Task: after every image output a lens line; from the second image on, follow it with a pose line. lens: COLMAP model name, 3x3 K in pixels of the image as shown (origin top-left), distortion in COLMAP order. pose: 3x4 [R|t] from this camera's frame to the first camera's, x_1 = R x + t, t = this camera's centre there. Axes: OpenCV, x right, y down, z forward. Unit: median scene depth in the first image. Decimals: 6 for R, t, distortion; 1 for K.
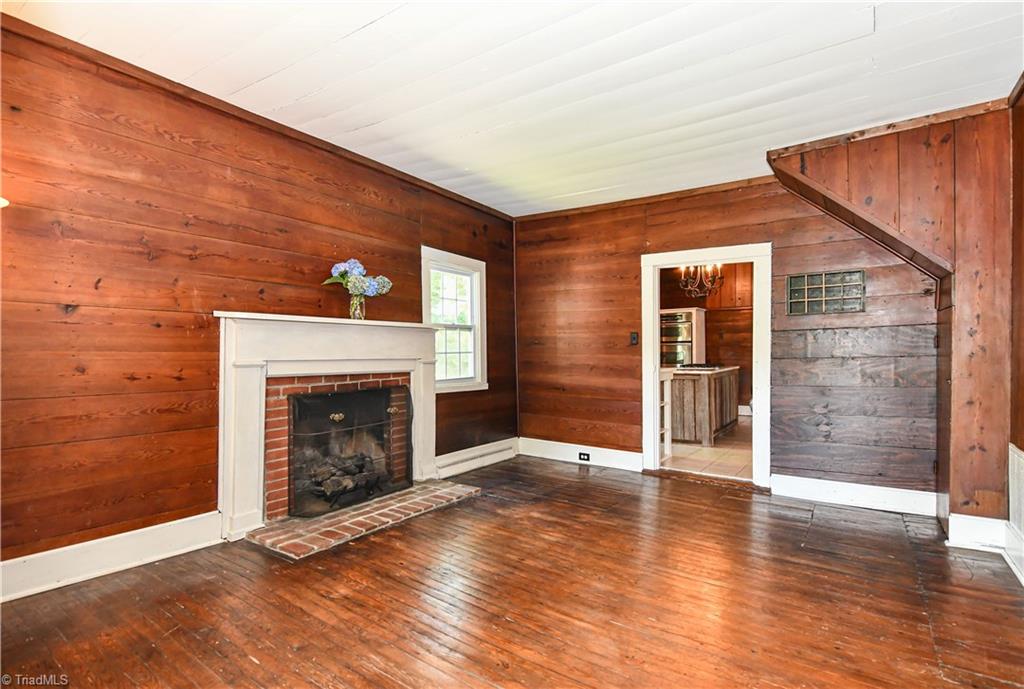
lens RADIAL K [[496.2, 0, 509.8], [0, 496.2, 352.2], [0, 0, 1]] dist [-0.000875, -0.001246]
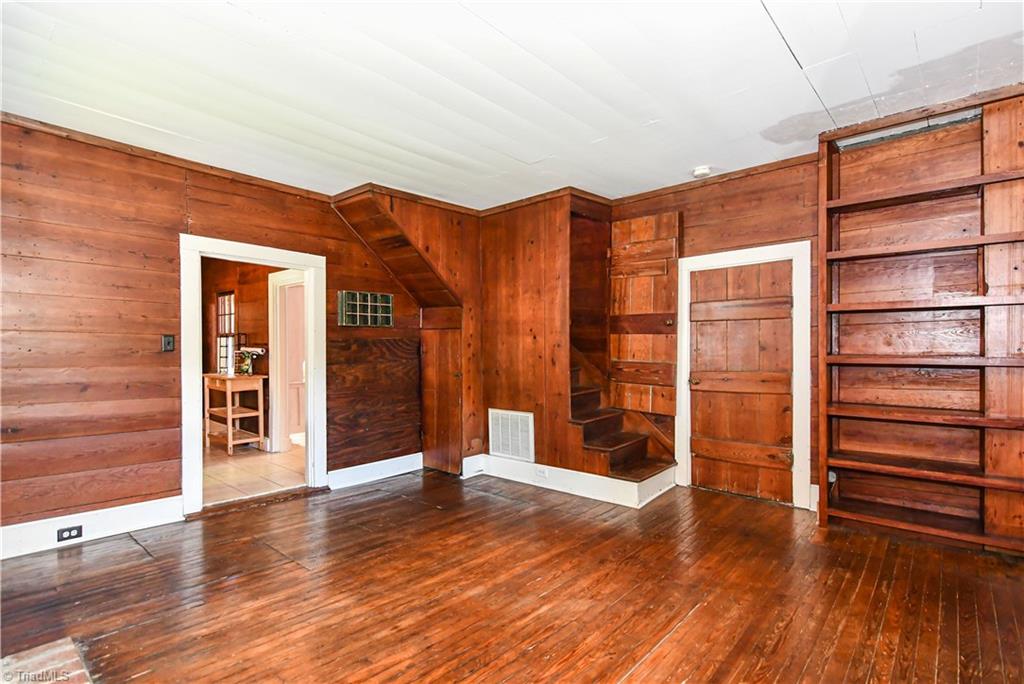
lens RADIAL K [[496.2, 0, 510.6], [0, 496.2, 341.6], [0, 0, 1]] dist [-0.000875, -0.001246]
pose [[0.118373, 0.015197, 0.992853, -0.437902], [0.006285, 0.999851, -0.016054, -0.015120], [-0.992949, 0.008141, 0.118260, 0.421324]]
